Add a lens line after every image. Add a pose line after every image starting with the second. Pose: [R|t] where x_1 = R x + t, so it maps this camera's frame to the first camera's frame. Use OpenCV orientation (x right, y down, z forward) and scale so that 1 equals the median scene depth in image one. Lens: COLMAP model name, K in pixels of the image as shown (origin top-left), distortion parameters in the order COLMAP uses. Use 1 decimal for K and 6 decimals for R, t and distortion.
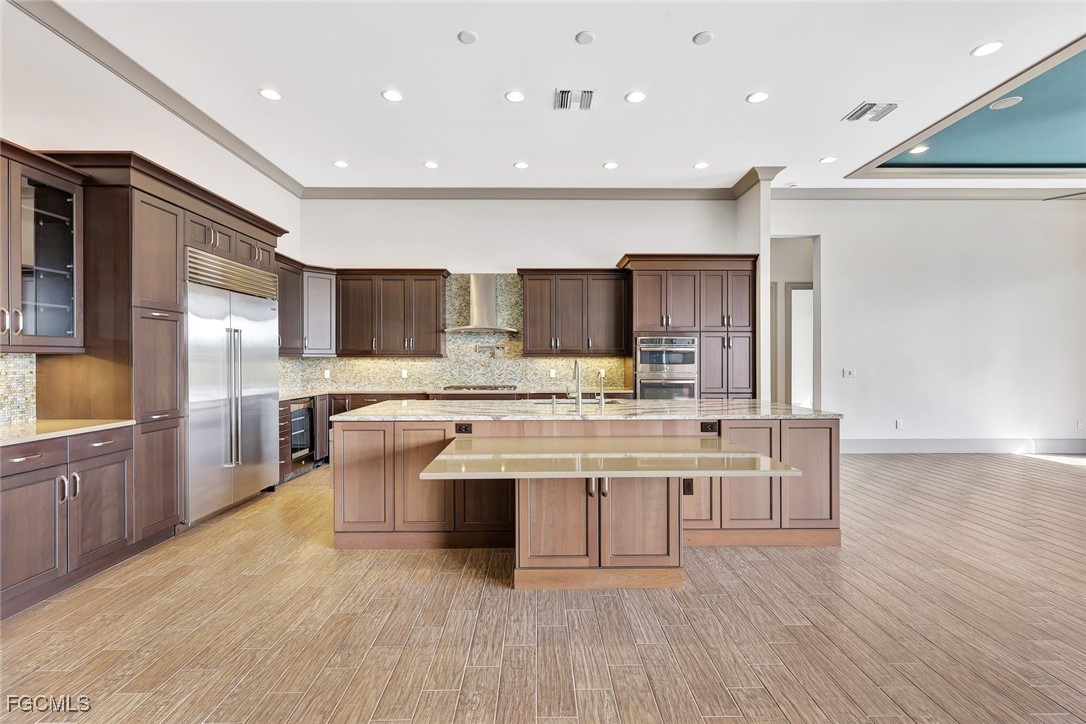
lens RADIAL K [[498.9, 0, 544.3], [0, 498.9, 360.1], [0, 0, 1]] dist [0.002965, 0.000926]
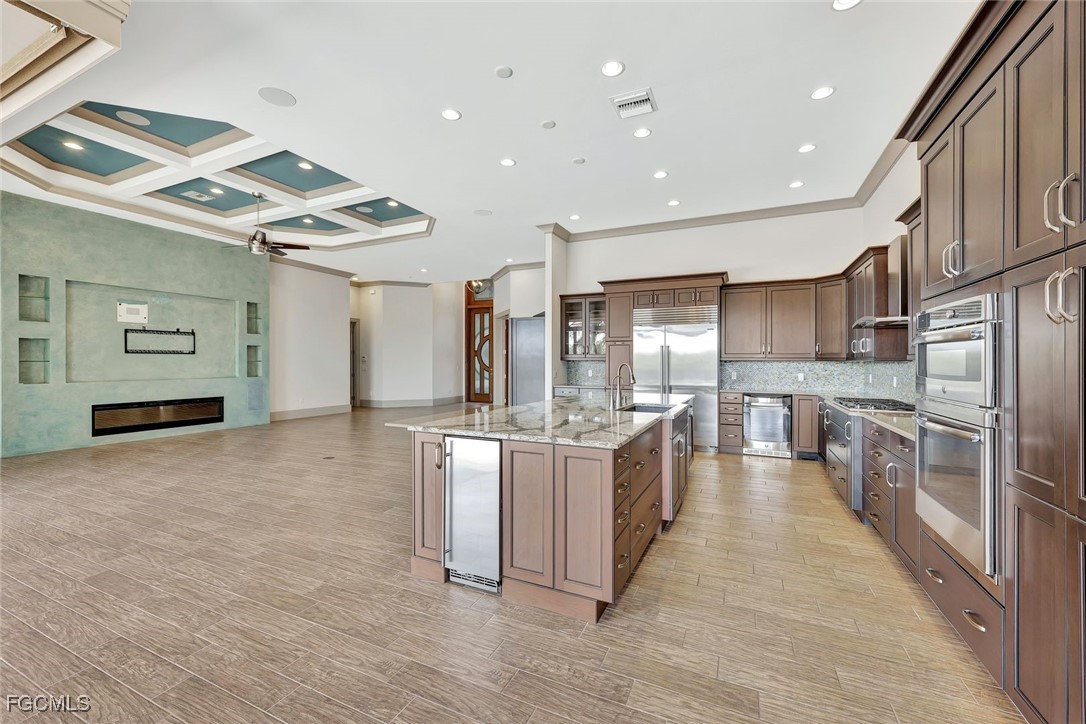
lens RADIAL K [[436.6, 0, 545.7], [0, 436.6, 362.3], [0, 0, 1]] dist [0.007292, -0.000562]
pose [[-0.428735, -0.001171, -0.903429, 0.672497], [-0.005912, 0.999981, 0.001509, -0.002616], [0.903411, 0.005988, -0.428734, 0.895684]]
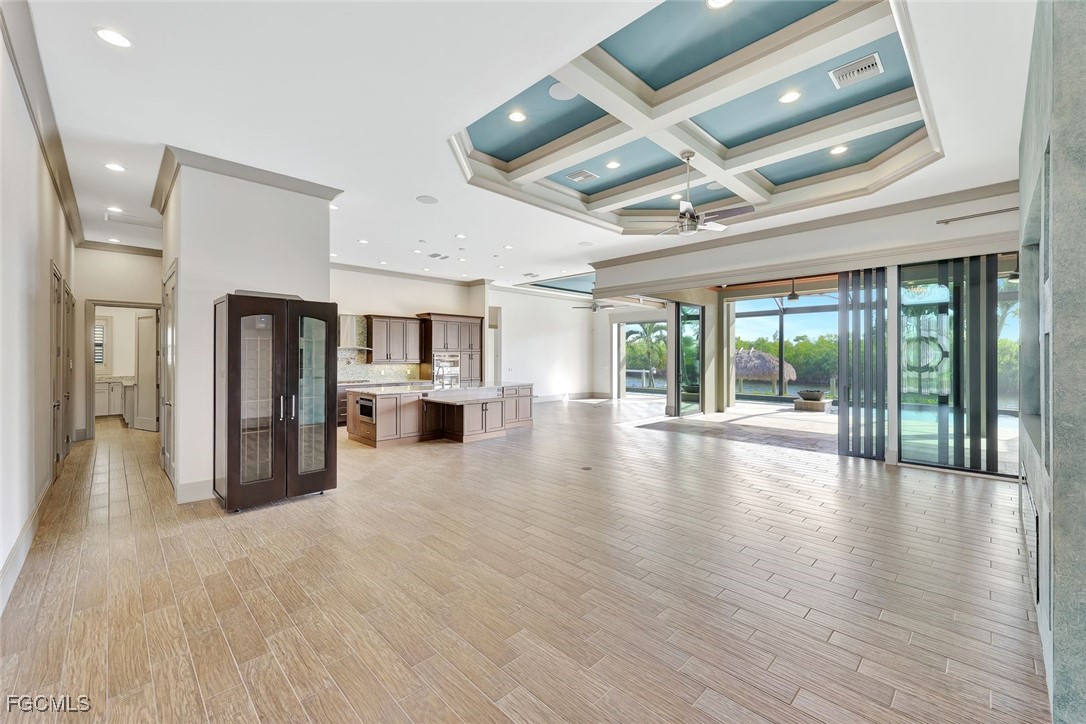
lens RADIAL K [[436.6, 0, 545.5], [0, 436.6, 356.9], [0, 0, 1]] dist [0.007292, -0.000562]
pose [[0.711241, 0.004079, 0.702937, -0.726699], [0.009537, 0.999835, -0.015452, -0.000743], [-0.702884, 0.017694, 0.711085, -0.558418]]
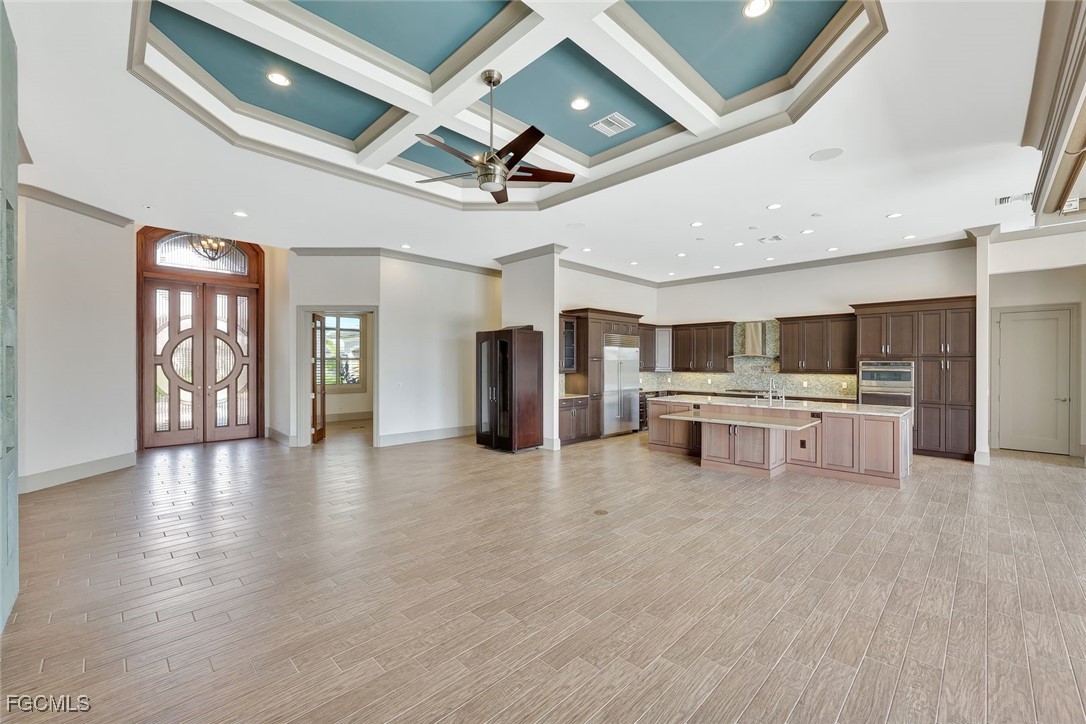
lens RADIAL K [[436.6, 0, 541.9], [0, 436.6, 372.0], [0, 0, 1]] dist [0.007292, -0.000562]
pose [[0.699065, 0.015187, -0.714897, 0.454830], [-0.002233, 0.999816, 0.019057, -0.037506], [0.715055, -0.011726, 0.698970, -0.548717]]
